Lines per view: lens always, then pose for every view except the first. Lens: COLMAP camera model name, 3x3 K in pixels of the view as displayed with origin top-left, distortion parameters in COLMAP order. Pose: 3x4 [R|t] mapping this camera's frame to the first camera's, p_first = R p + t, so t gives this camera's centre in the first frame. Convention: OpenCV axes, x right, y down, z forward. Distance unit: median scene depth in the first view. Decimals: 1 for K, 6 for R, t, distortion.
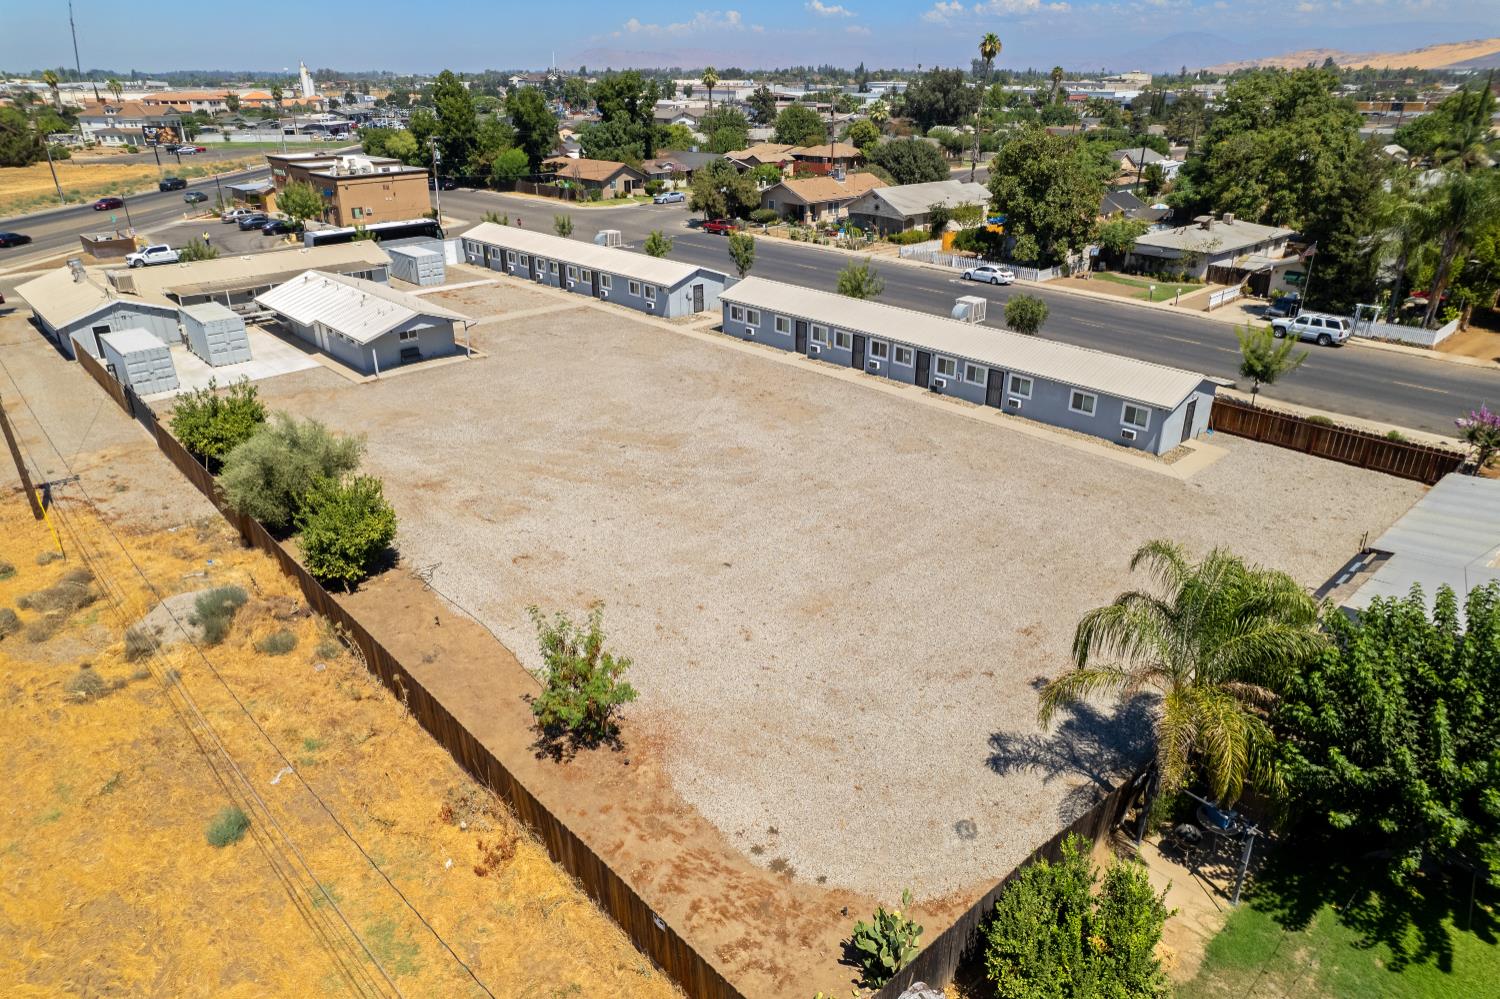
lens RADIAL K [[951.4, 0, 744.8], [0, 951.4, 498.2], [0, 0, 1]] dist [-0.025537, 0.002342]
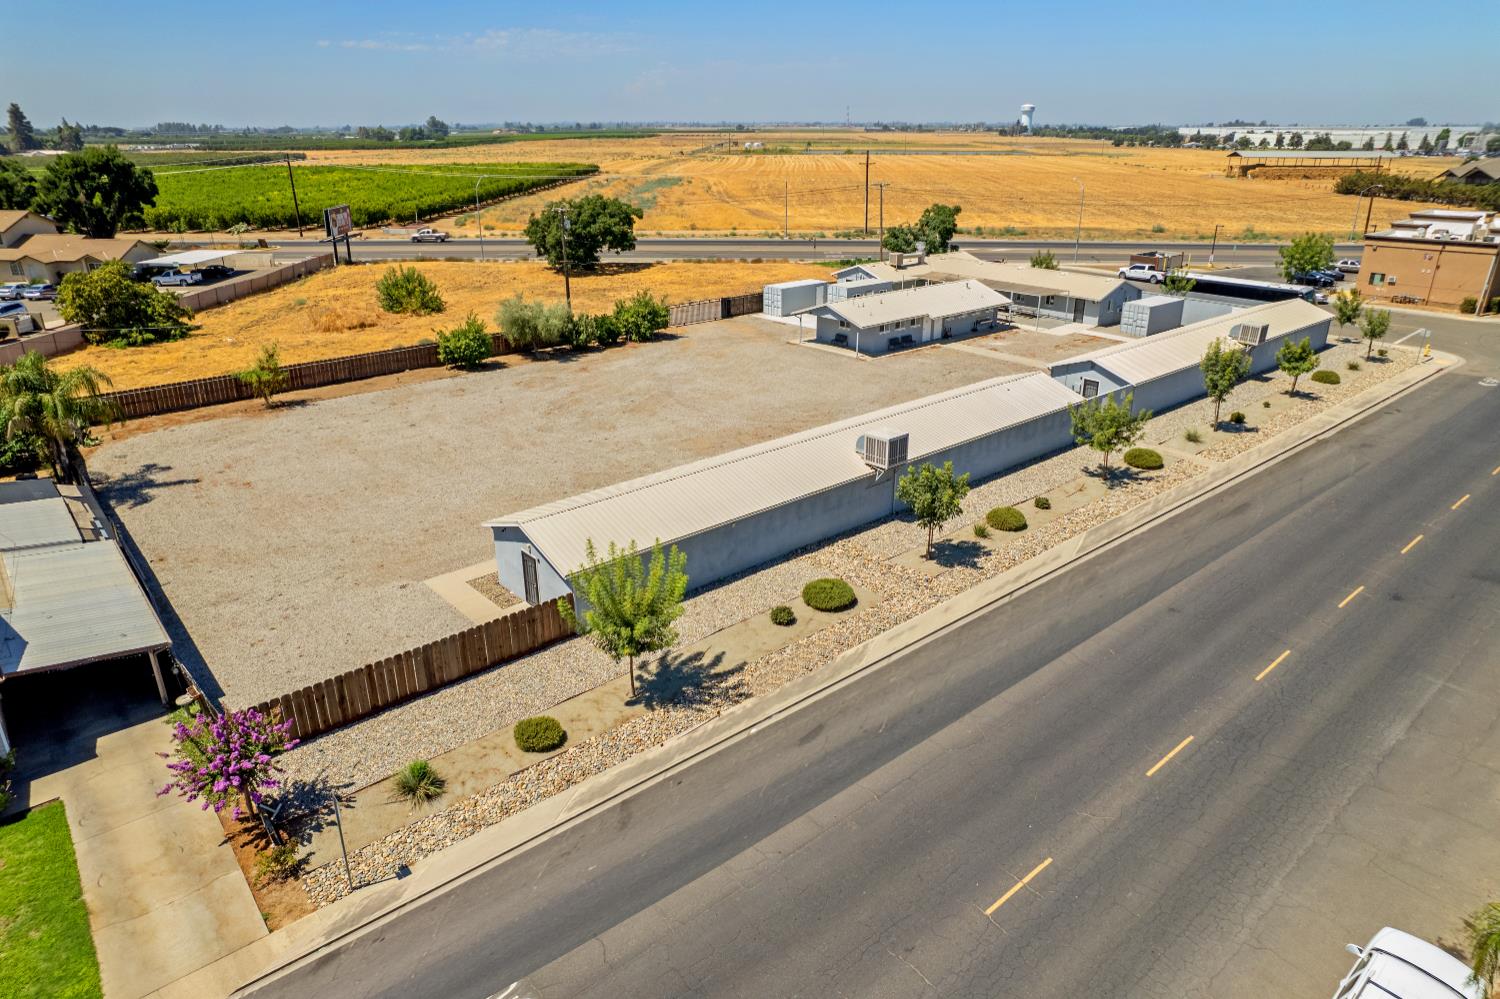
lens RADIAL K [[951.4, 0, 744.8], [0, 951.4, 498.2], [0, 0, 1]] dist [-0.025537, 0.002342]
pose [[-0.026469, 0.369885, -0.928700, 1.738777], [-0.408670, 0.843842, 0.347735, -0.708504], [0.912298, 0.388736, 0.128825, 1.595179]]
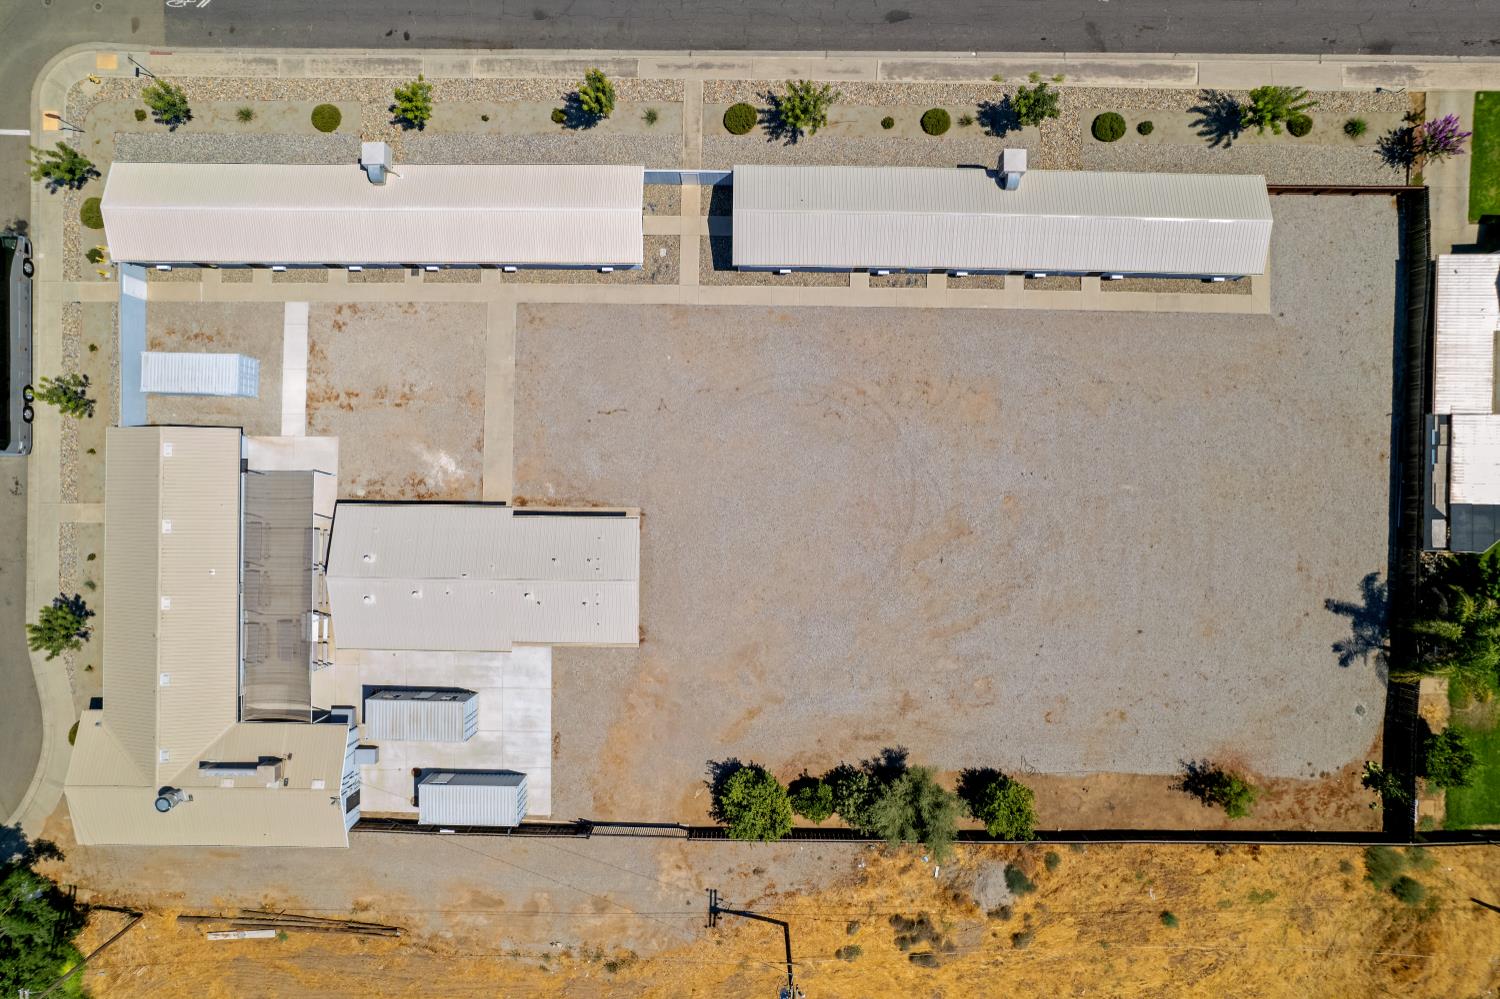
lens RADIAL K [[951.4, 0, 744.8], [0, 951.4, 498.2], [0, 0, 1]] dist [-0.025537, 0.002342]
pose [[0.686679, -0.726826, 0.014019, -0.415046], [0.292907, 0.294275, 0.909729, -2.048709], [-0.665340, -0.620586, 0.414965, 1.085795]]
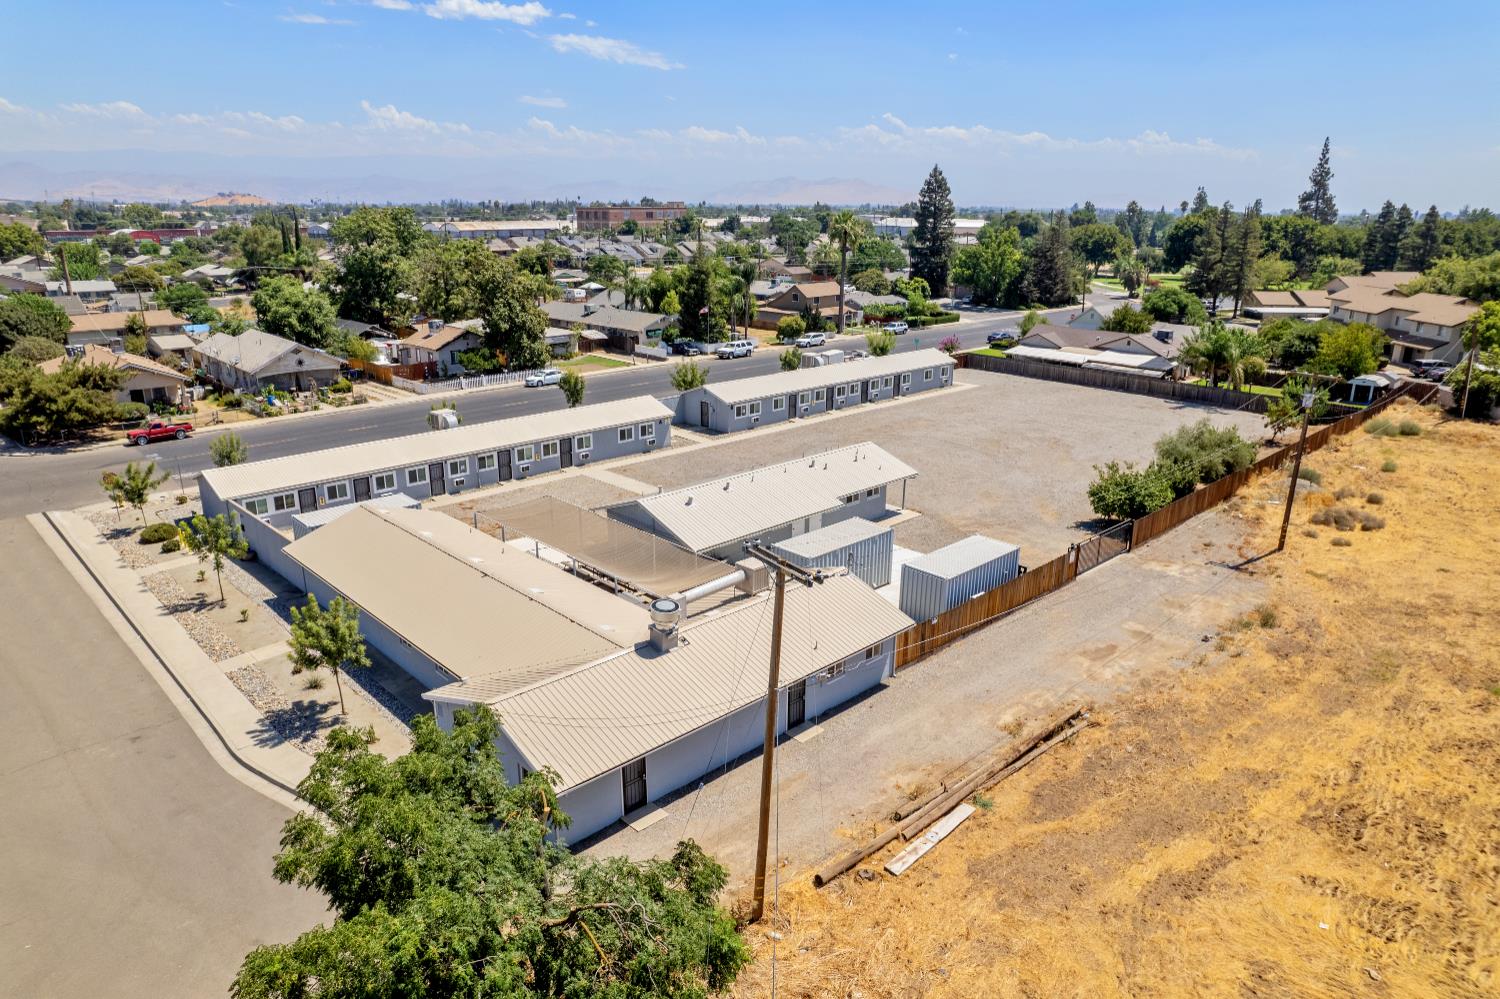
lens RADIAL K [[951.4, 0, 744.8], [0, 951.4, 498.2], [0, 0, 1]] dist [-0.025537, 0.002342]
pose [[-0.019111, -0.291660, 0.956331, -2.572272], [0.406170, 0.871756, 0.273984, -0.919432], [-0.913598, 0.393669, 0.101803, 1.978902]]
